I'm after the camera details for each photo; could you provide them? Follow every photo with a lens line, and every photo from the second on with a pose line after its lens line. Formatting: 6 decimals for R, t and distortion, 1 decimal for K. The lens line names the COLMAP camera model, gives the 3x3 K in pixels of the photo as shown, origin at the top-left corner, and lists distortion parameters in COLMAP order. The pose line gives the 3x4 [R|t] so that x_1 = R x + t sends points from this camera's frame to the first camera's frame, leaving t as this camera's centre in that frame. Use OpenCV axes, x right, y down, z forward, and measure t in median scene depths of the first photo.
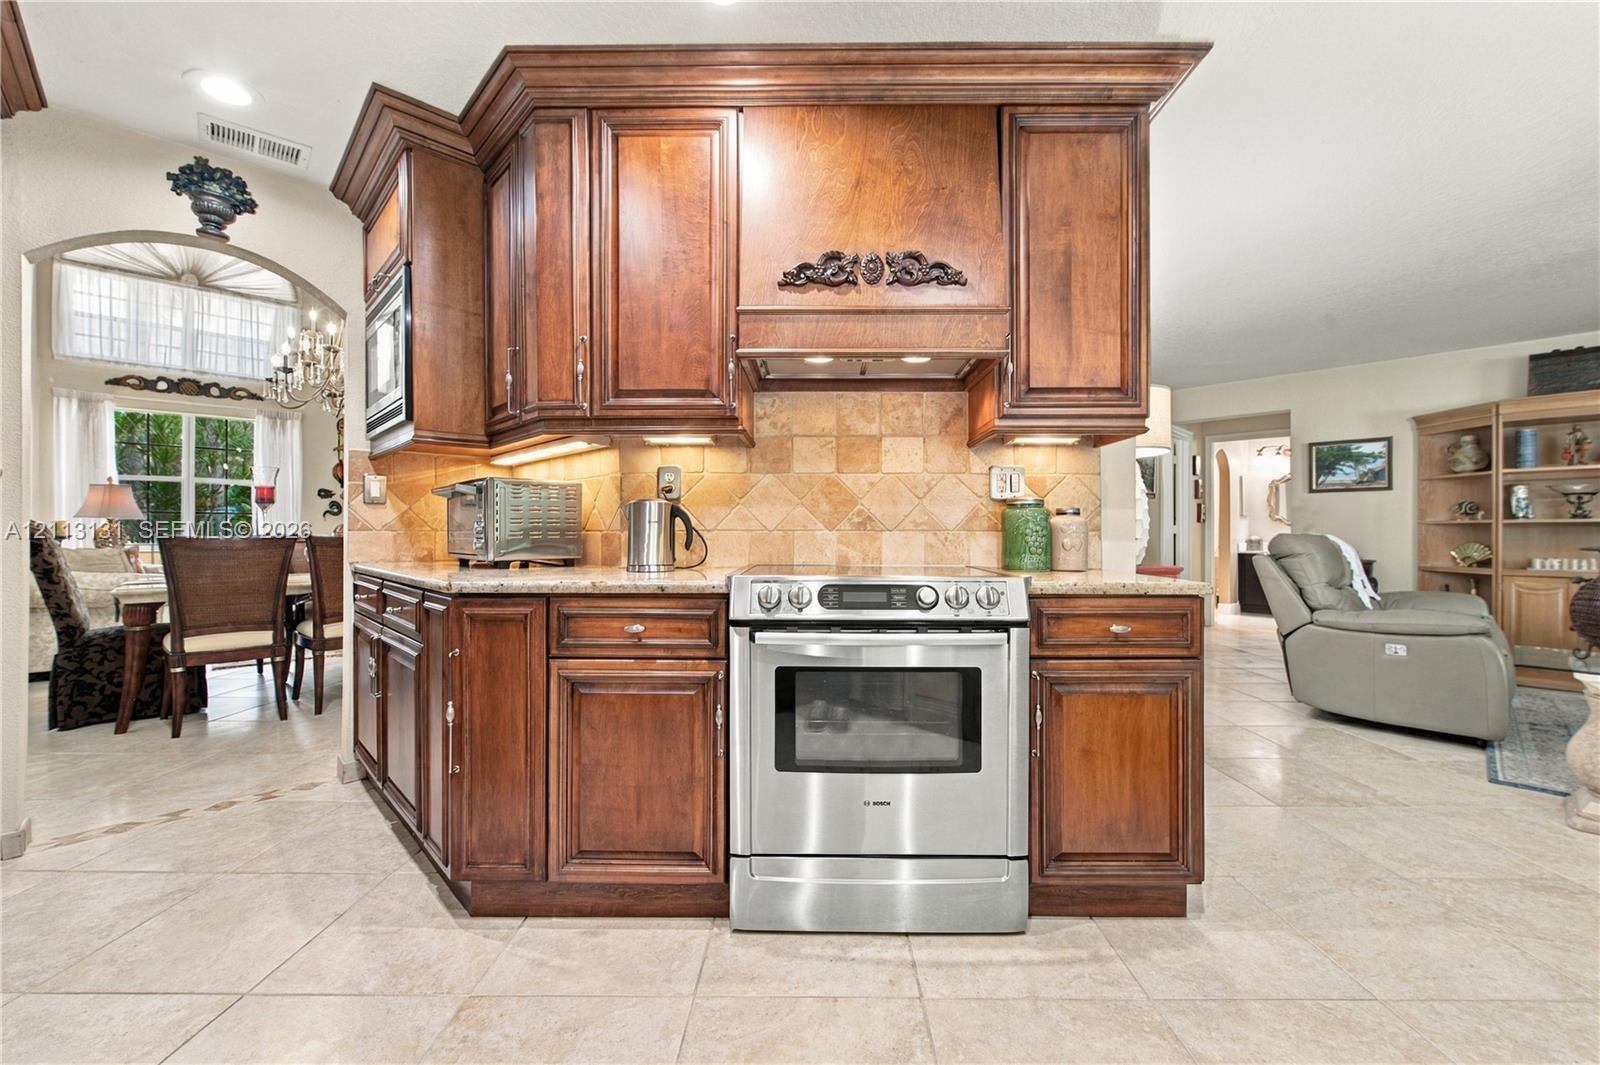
lens RADIAL K [[644.8, 0, 818.3], [0, 644.8, 528.7], [0, 0, 1]] dist [0.006549, -0.005303]
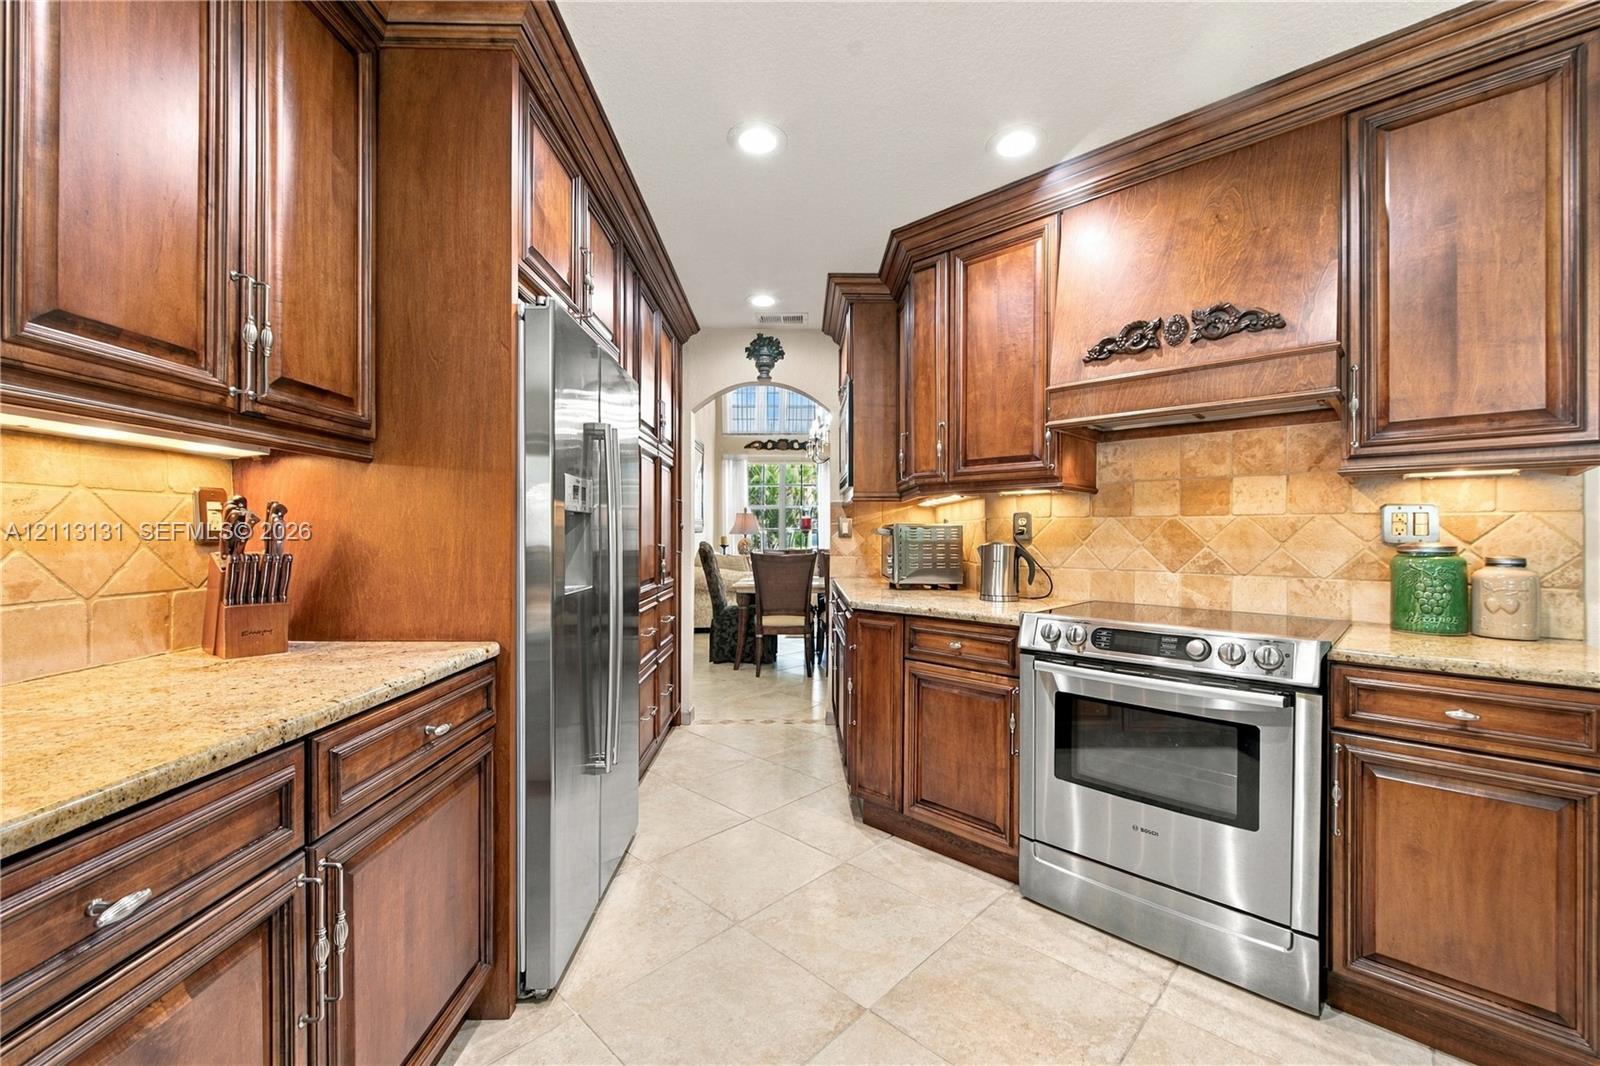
lens RADIAL K [[656.4, 0, 808.8], [0, 656.4, 527.8], [0, 0, 1]] dist [-0.000889, -0.000242]
pose [[0.725100, -0.001607, -0.688642, 0.370656], [-0.003166, 0.999979, -0.005668, -0.069934], [0.688637, 0.006290, 0.725079, -0.177644]]
